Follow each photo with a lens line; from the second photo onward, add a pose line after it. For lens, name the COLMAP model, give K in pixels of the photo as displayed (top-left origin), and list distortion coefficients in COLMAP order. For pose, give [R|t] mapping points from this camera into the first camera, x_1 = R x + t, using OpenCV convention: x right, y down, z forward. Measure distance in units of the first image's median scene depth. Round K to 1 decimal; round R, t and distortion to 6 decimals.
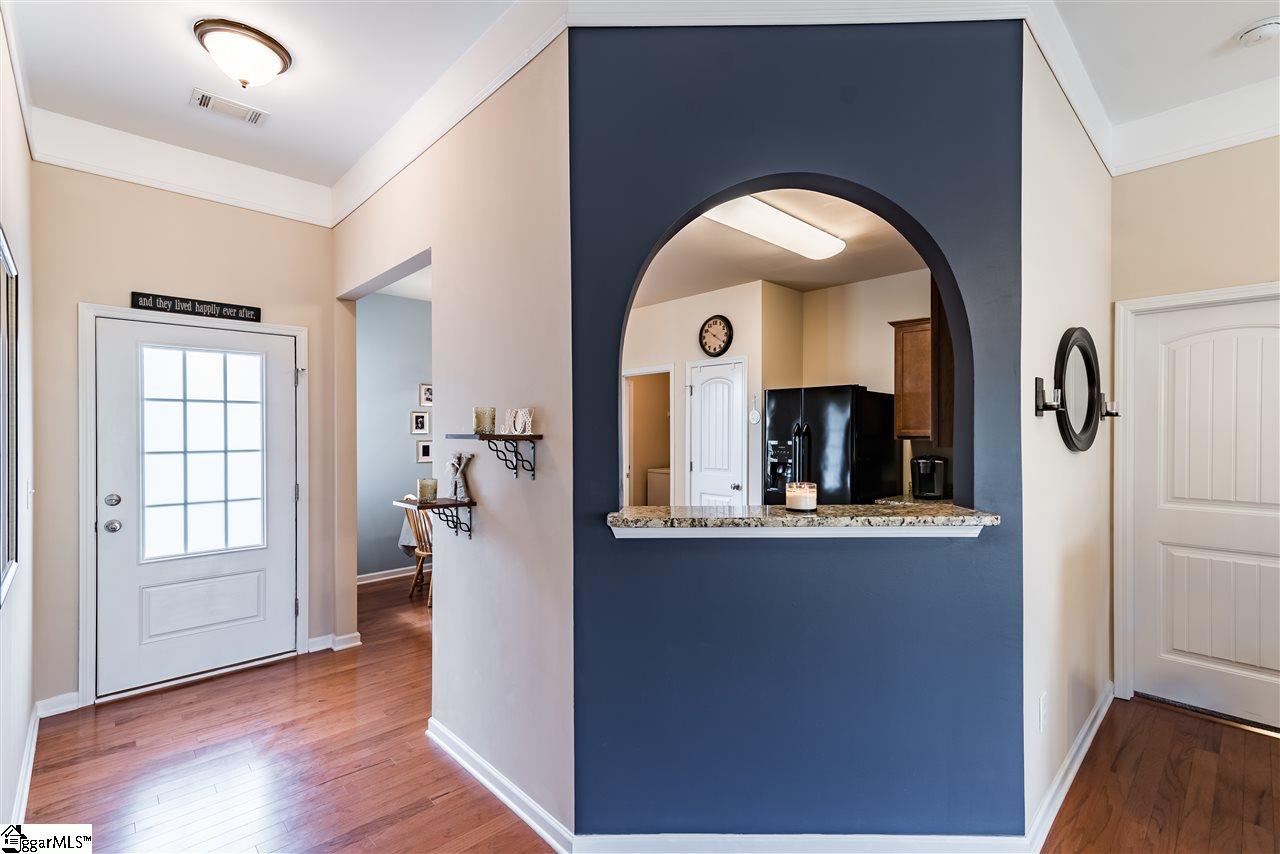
lens RADIAL K [[589.2, 0, 646.2], [0, 589.2, 431.6], [0, 0, 1]] dist [0.022531, -0.001682]
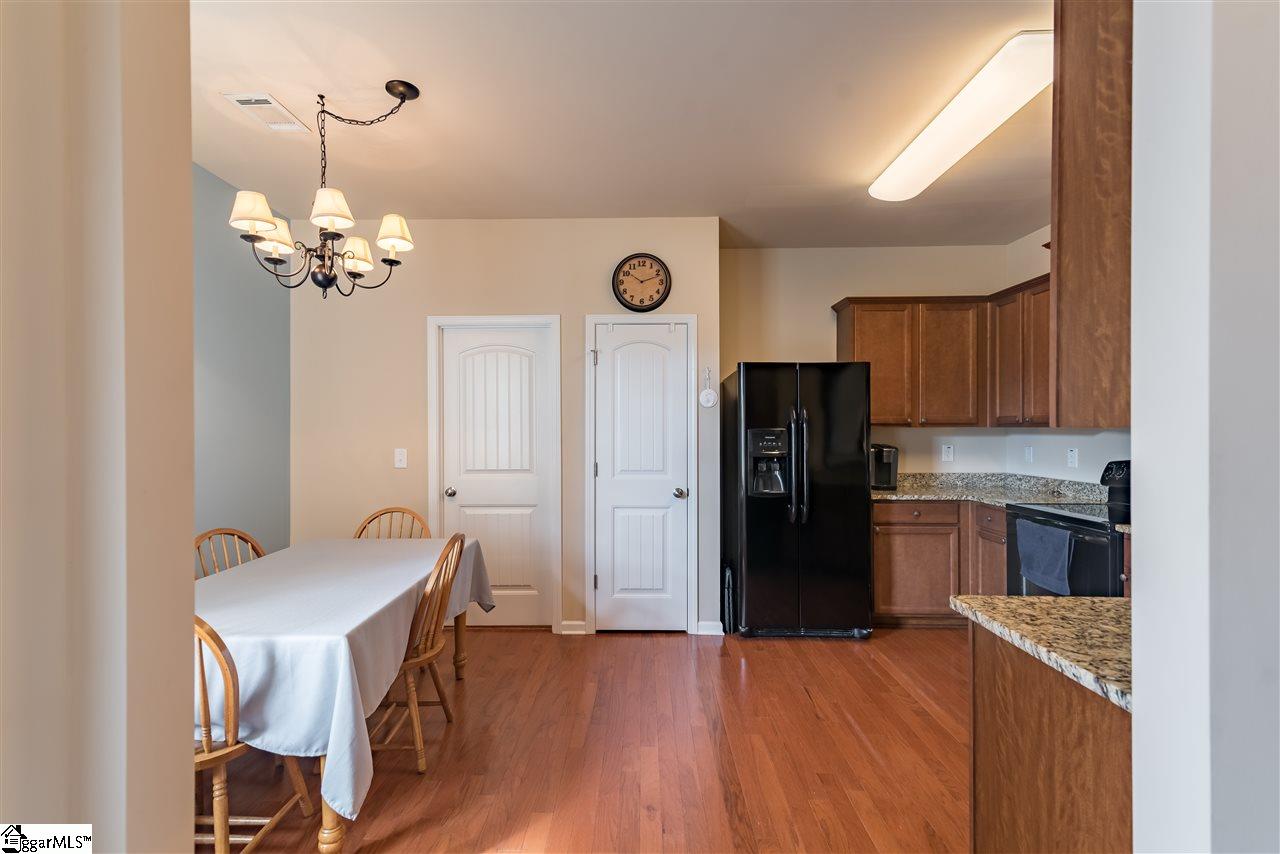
lens RADIAL K [[589.2, 0, 641.8], [0, 589.2, 422.3], [0, 0, 1]] dist [0.022531, -0.001682]
pose [[0.680863, 0.001798, 0.732409, -0.398448], [0.005469, 0.999957, -0.007539, 0.010225], [-0.732391, 0.009139, 0.680823, 0.520421]]
